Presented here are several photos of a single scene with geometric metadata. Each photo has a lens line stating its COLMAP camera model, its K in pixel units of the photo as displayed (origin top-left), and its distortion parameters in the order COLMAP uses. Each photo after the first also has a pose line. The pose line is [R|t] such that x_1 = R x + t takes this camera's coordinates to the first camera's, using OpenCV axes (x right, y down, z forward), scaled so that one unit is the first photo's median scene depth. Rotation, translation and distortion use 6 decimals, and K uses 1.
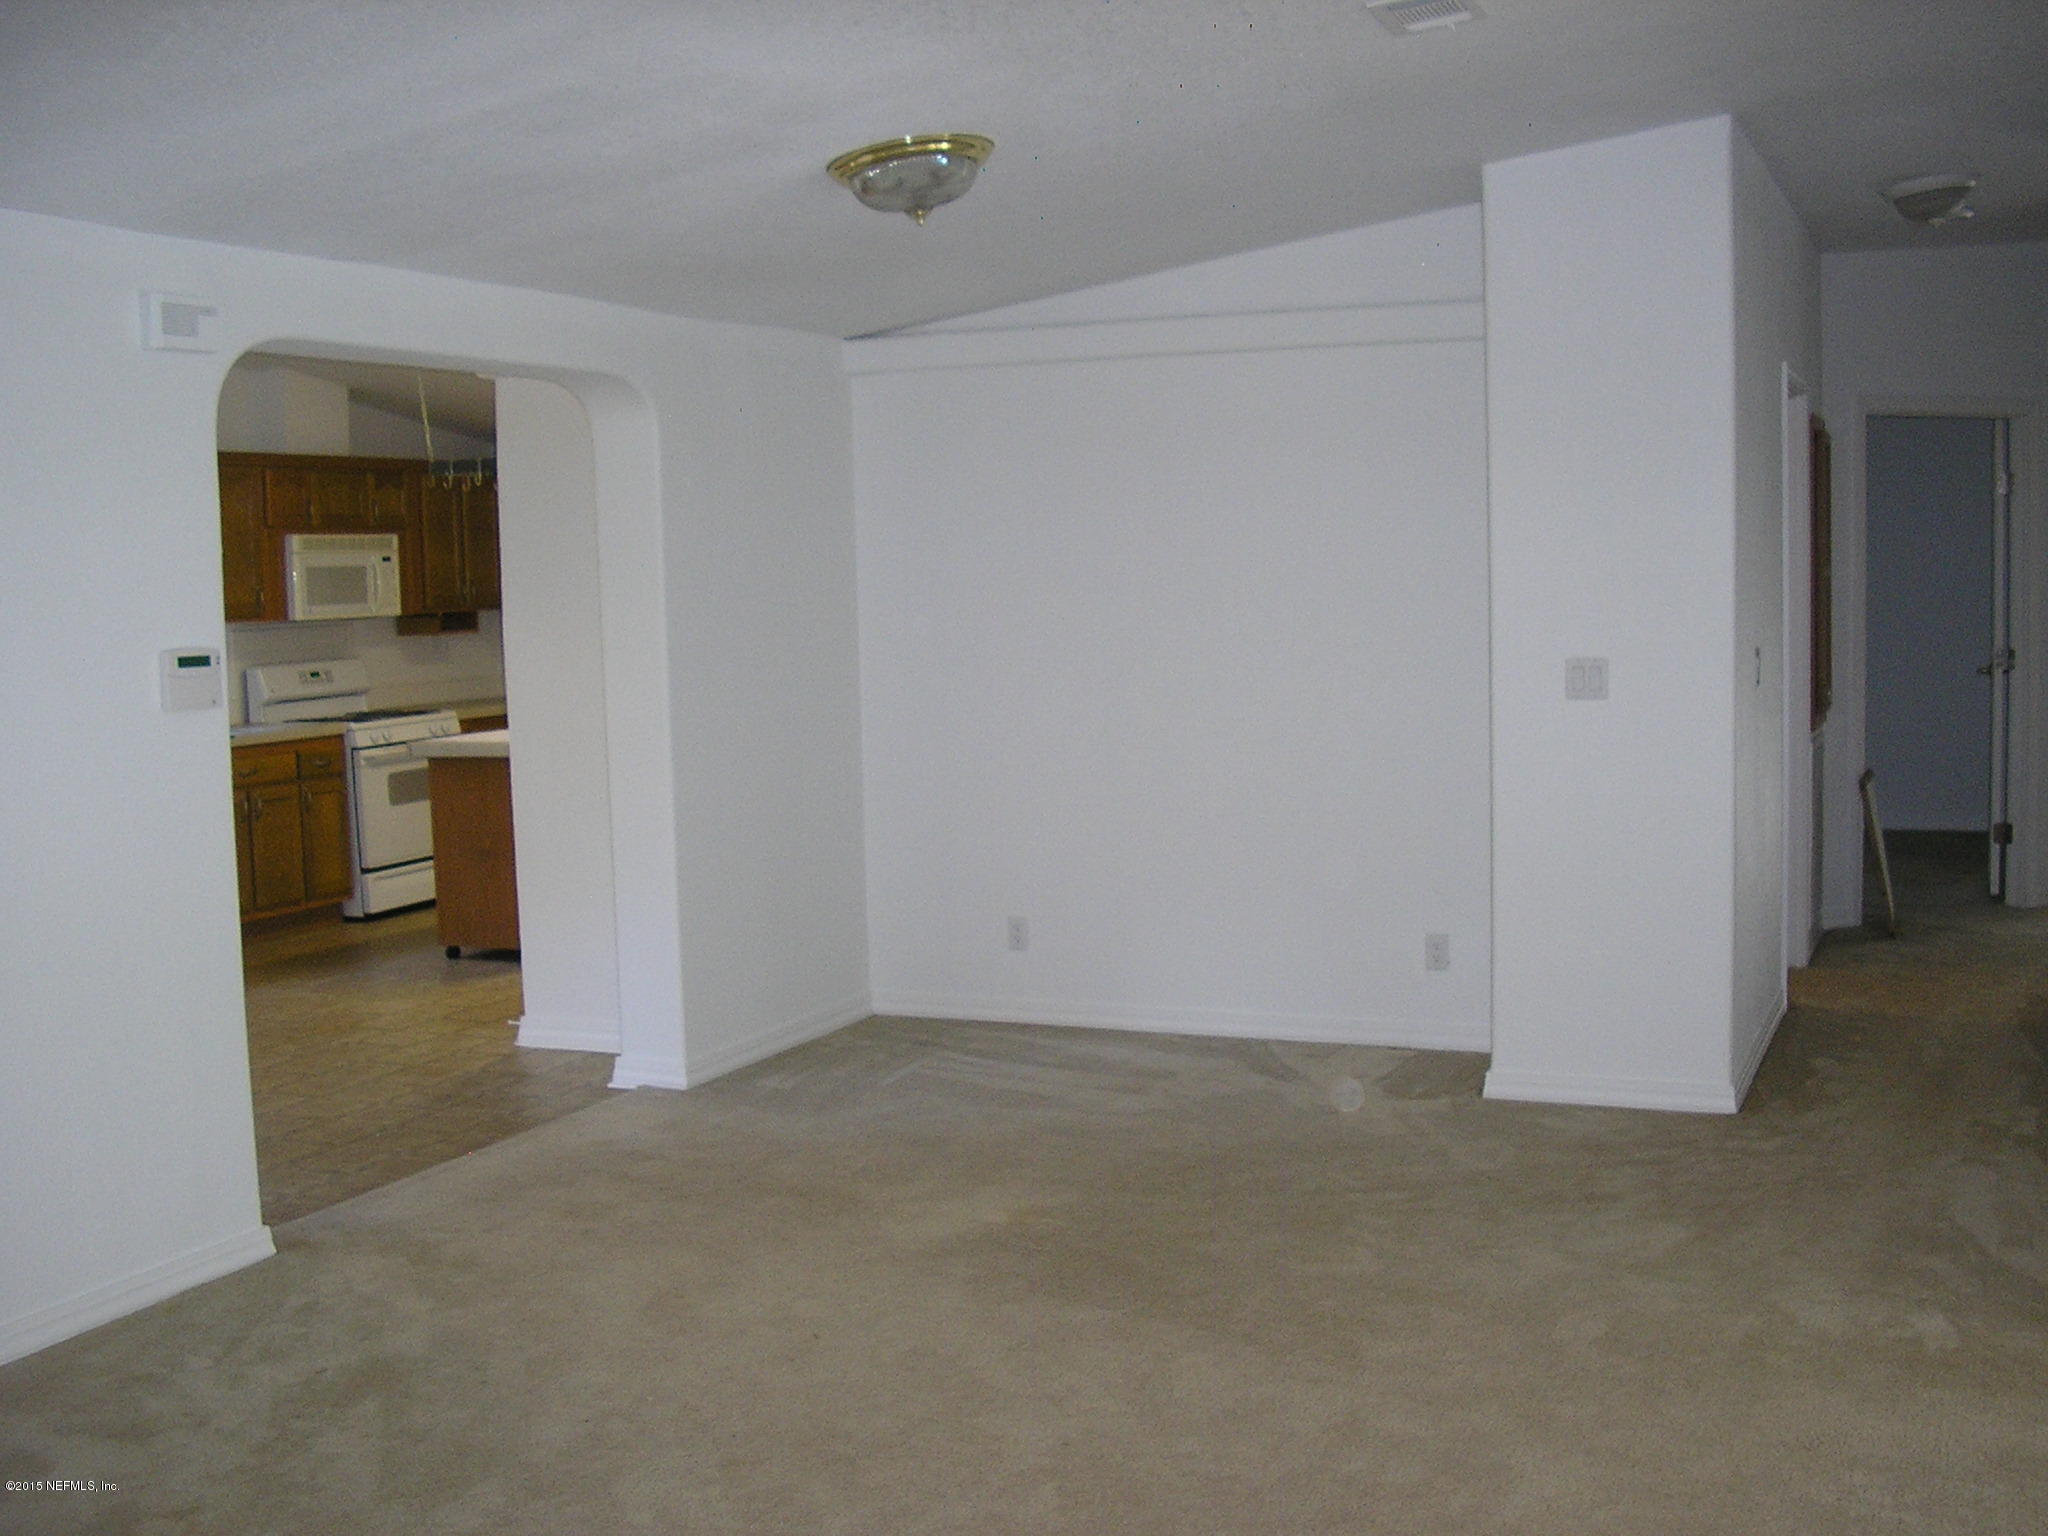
lens RADIAL K [[2245.5, 0, 1024.0], [0, 2245.5, 768.0], [0, 0, 1]] dist [-0.169277, 0.012408]
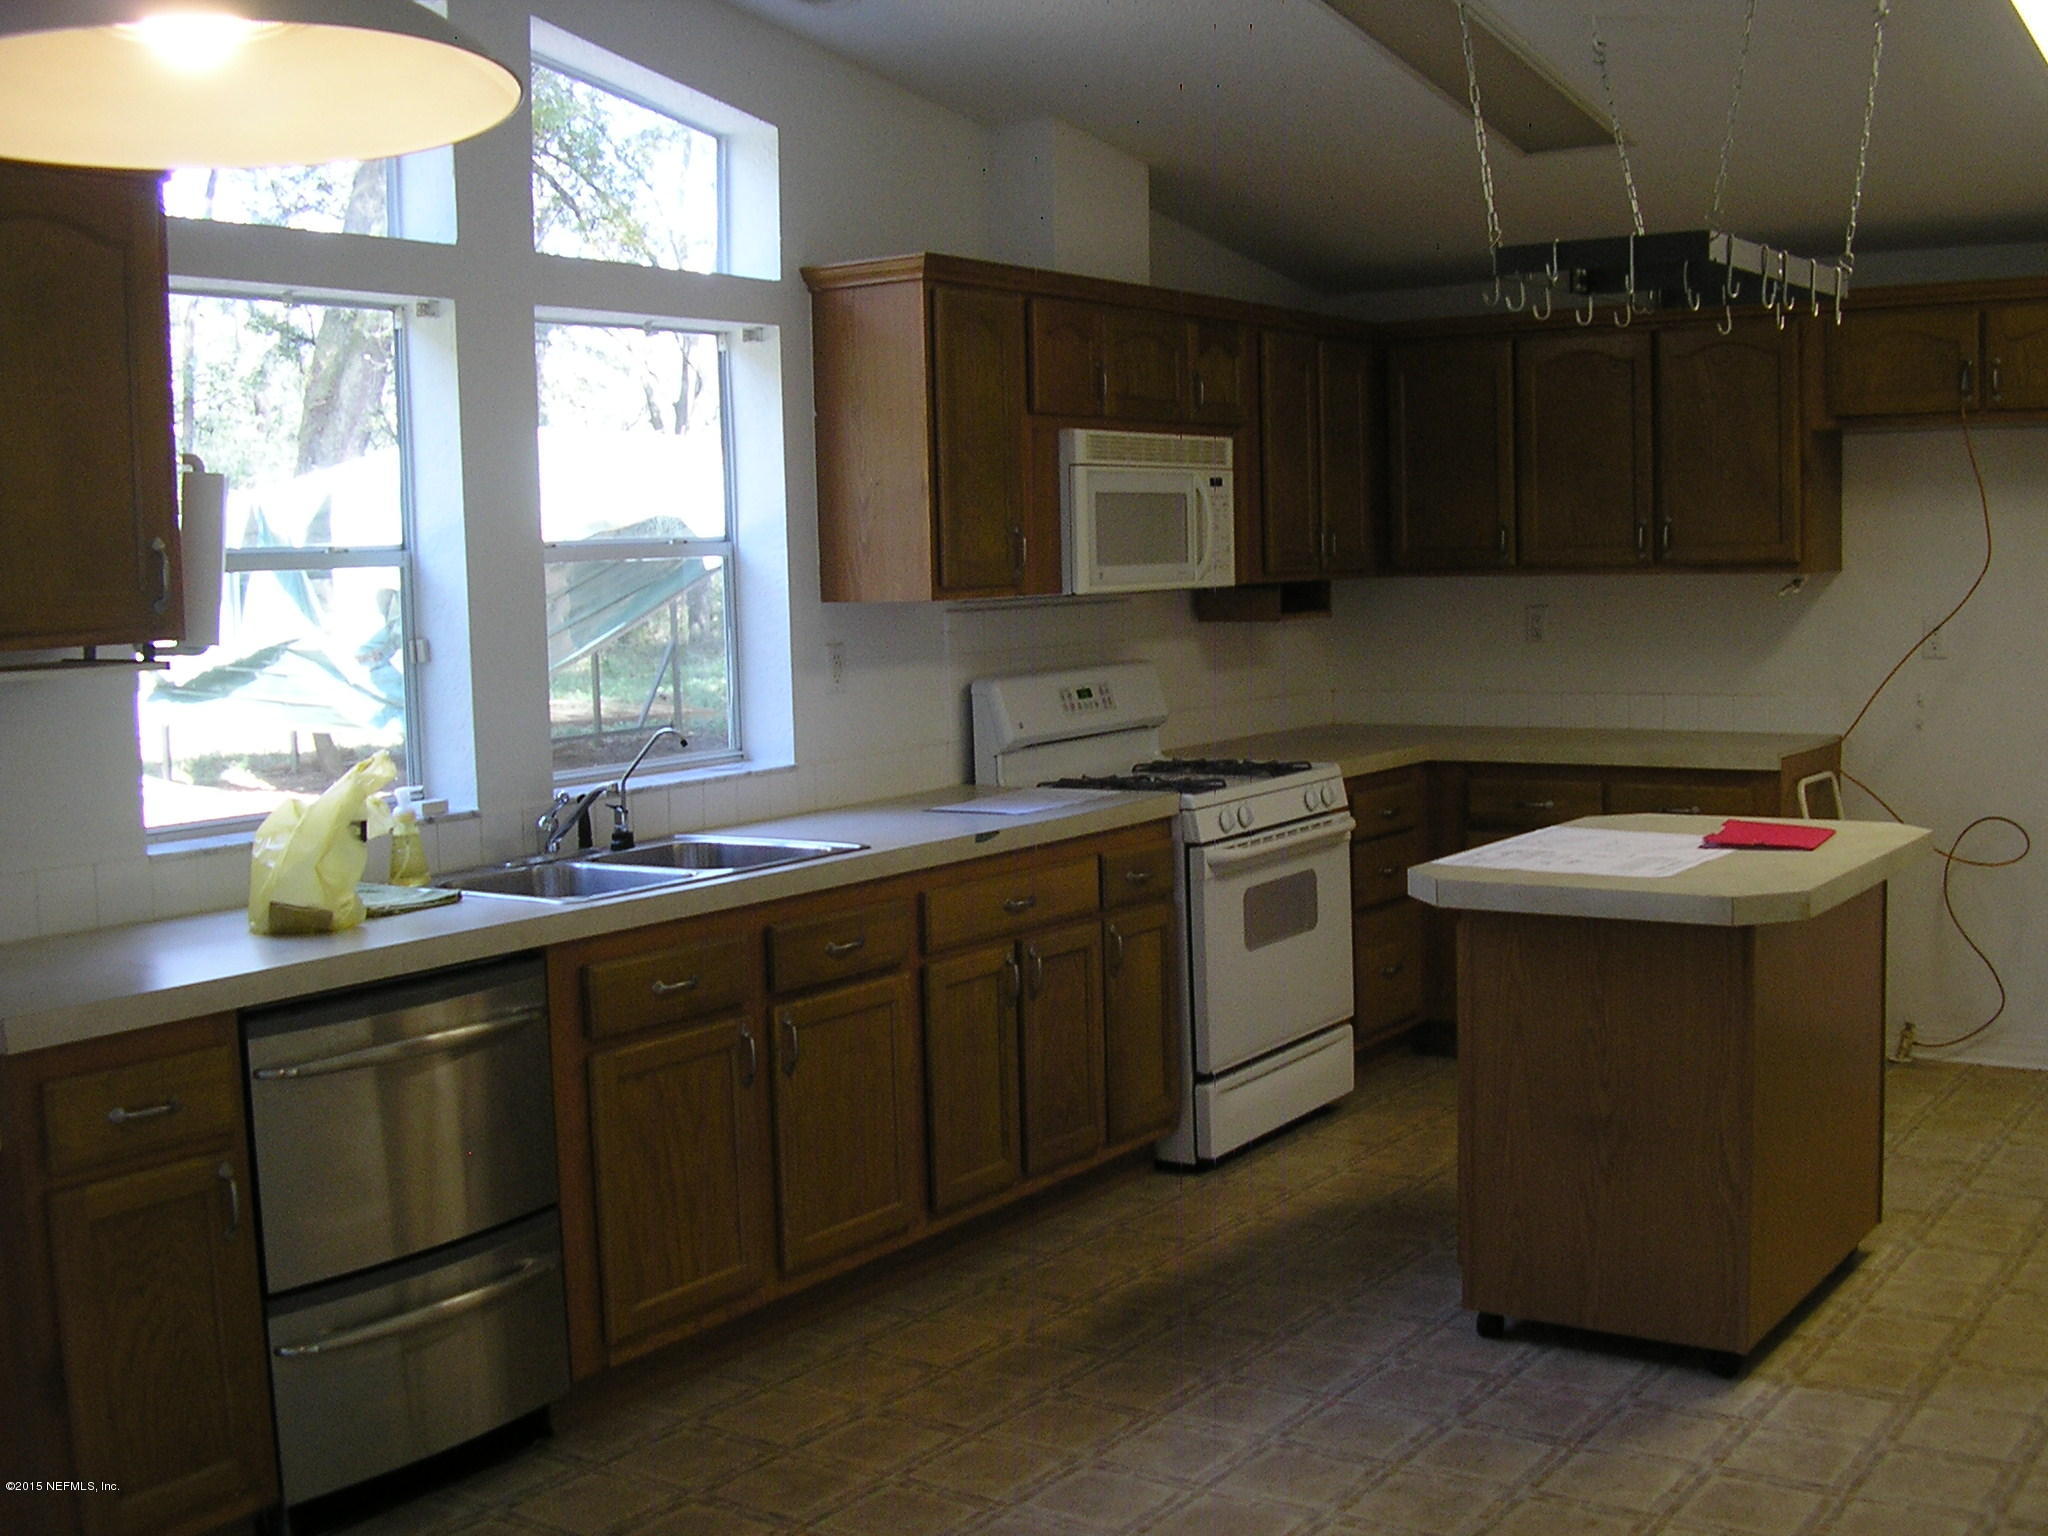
lens RADIAL K [[2245.5, 0, 1024.0], [0, 2245.5, 768.0], [0, 0, 1]] dist [-0.169277, 0.012408]
pose [[0.979419, 0.020365, -0.200809, -0.232617], [-0.017671, 0.999728, 0.015199, -0.033322], [0.201064, -0.011338, 0.979512, 0.472090]]
